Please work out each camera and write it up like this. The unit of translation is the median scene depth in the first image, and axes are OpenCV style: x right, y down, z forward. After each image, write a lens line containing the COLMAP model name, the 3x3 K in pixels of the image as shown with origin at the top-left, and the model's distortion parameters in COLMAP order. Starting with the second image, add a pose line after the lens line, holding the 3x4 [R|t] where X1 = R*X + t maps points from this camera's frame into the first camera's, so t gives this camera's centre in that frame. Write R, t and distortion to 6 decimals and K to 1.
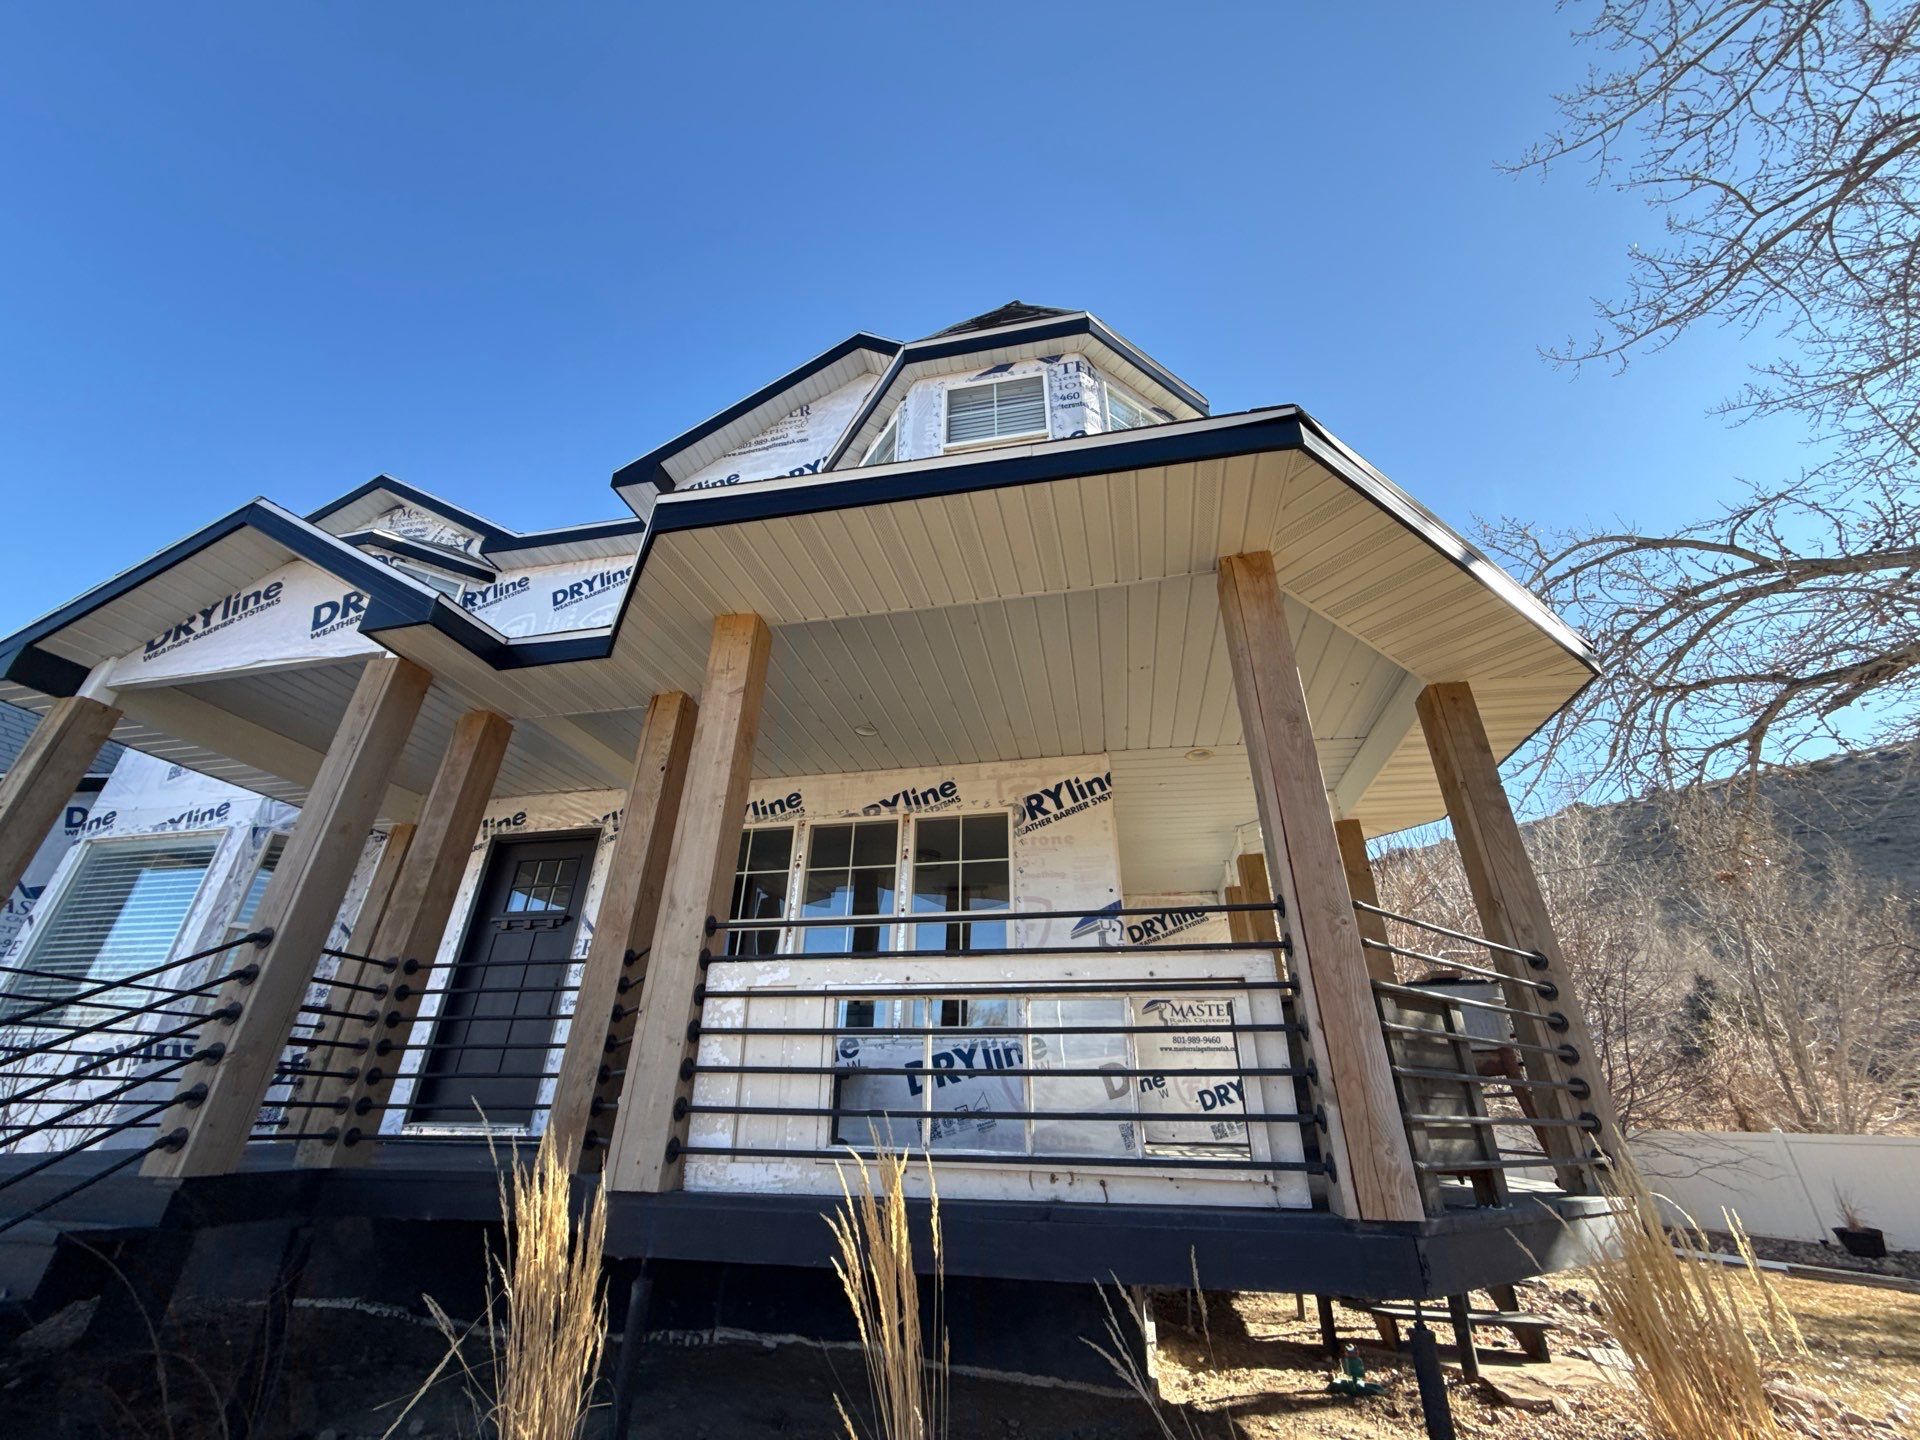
lens RADIAL K [[752.3, 0, 960.0], [0, 752.3, 720.0], [0, 0, 1]] dist [-0.003746, -0.000194]
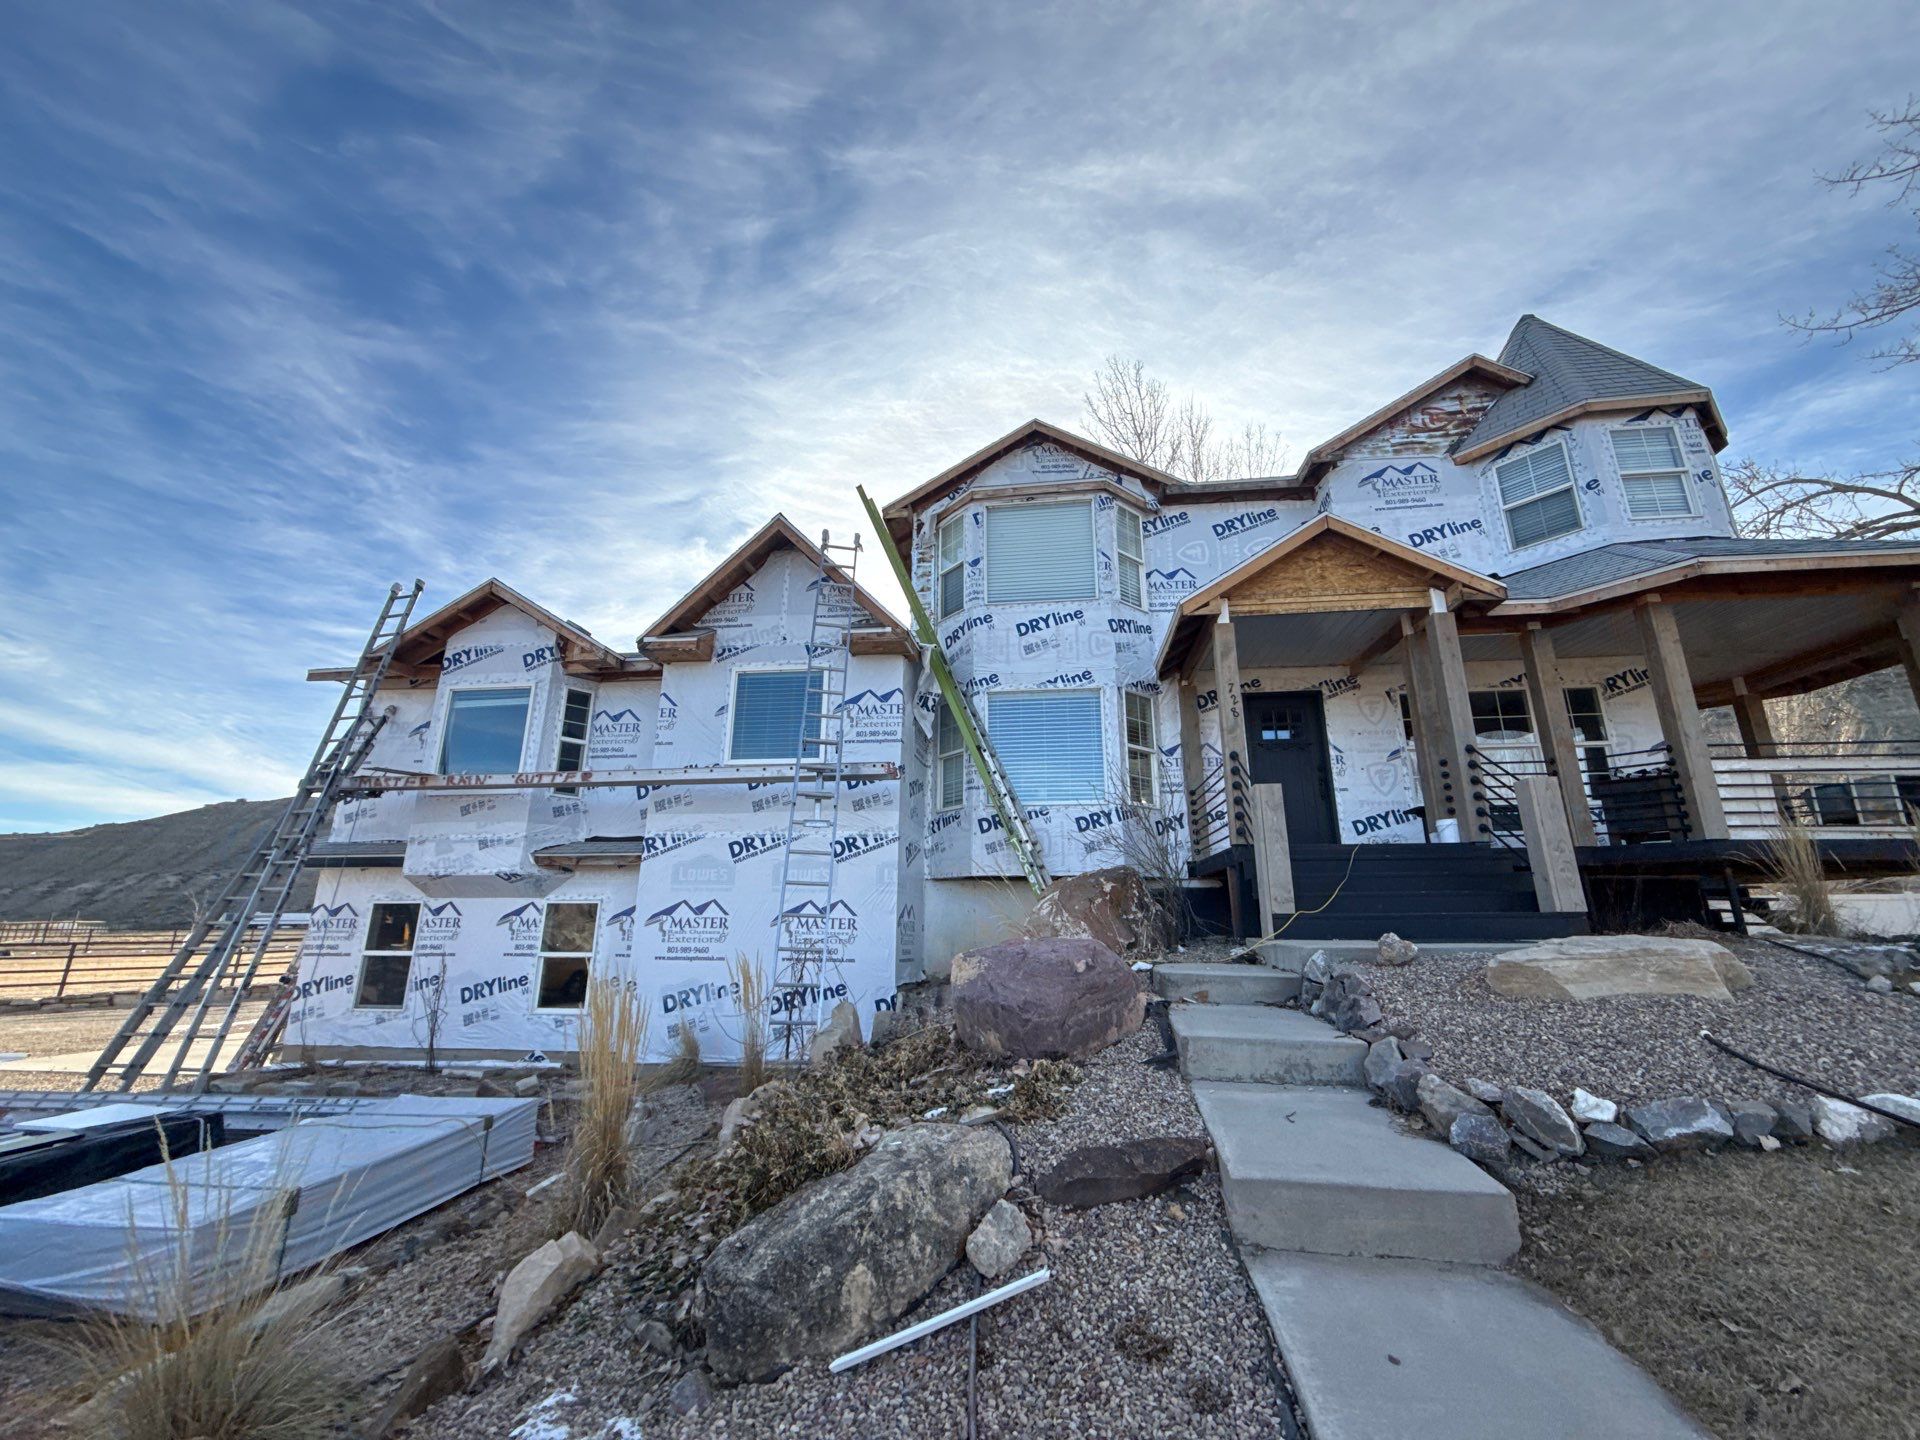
lens RADIAL K [[747.3, 0, 960.0], [0, 747.3, 720.0], [0, 0, 1]] dist [-0.004288, -0.000026]
pose [[0.997558, 0.012214, 0.068774, -1.487854], [-0.026837, 0.976039, 0.215933, -0.134707], [-0.064489, -0.217251, 0.973983, -0.601500]]
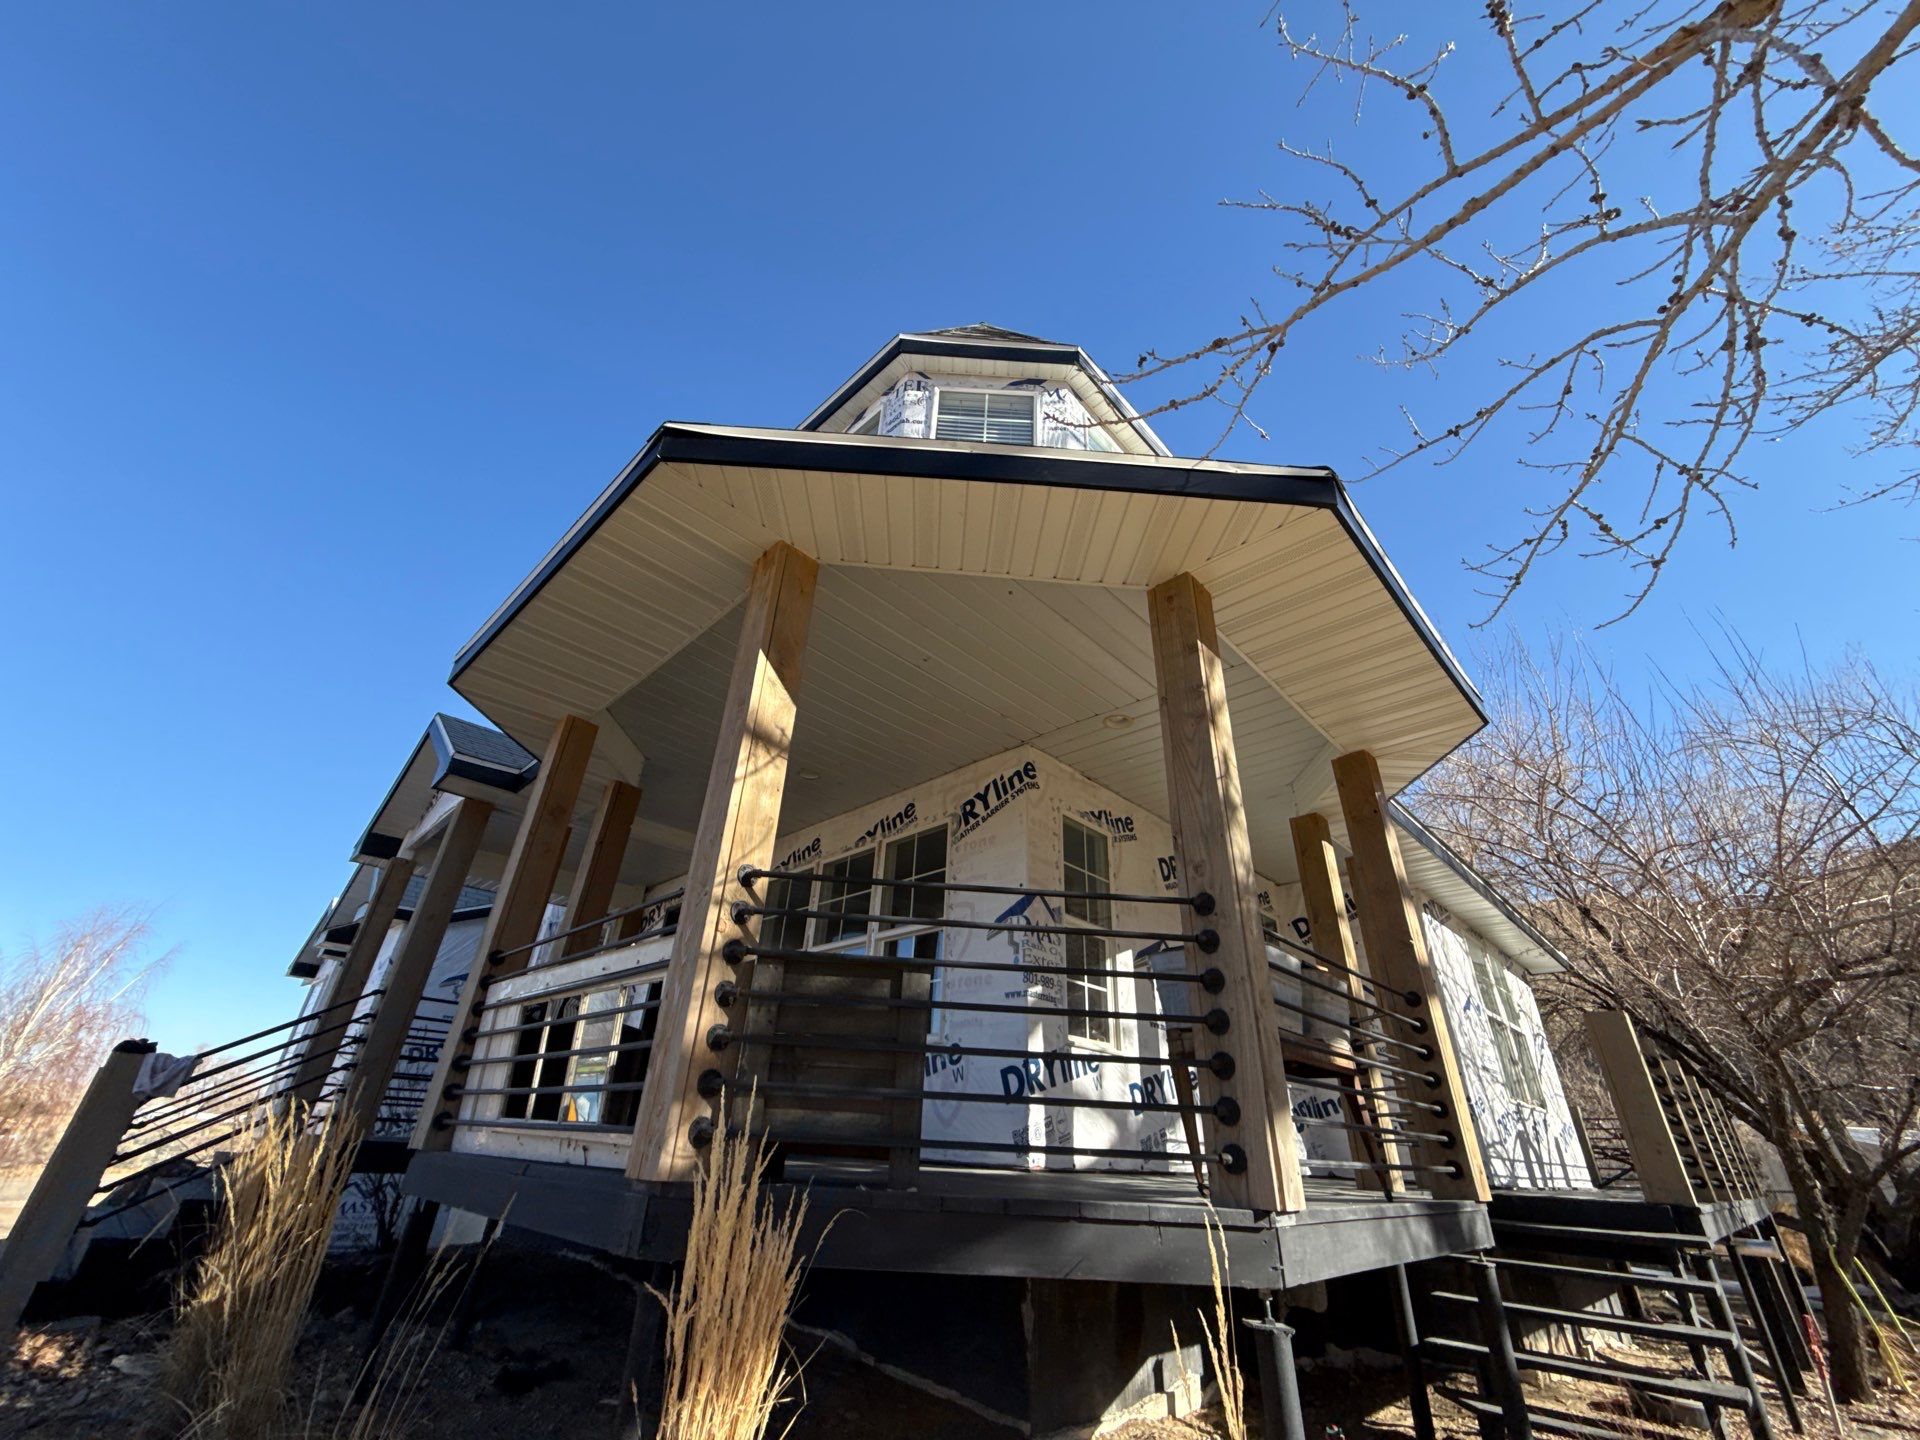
lens RADIAL K [[752.3, 0, 960.0], [0, 752.3, 720.0], [0, 0, 1]] dist [-0.003746, -0.000194]
pose [[0.850018, -0.242954, -0.467378, 0.561785], [0.219164, 0.969955, -0.105613, 0.095229], [0.478995, -0.012660, 0.877726, 0.115733]]
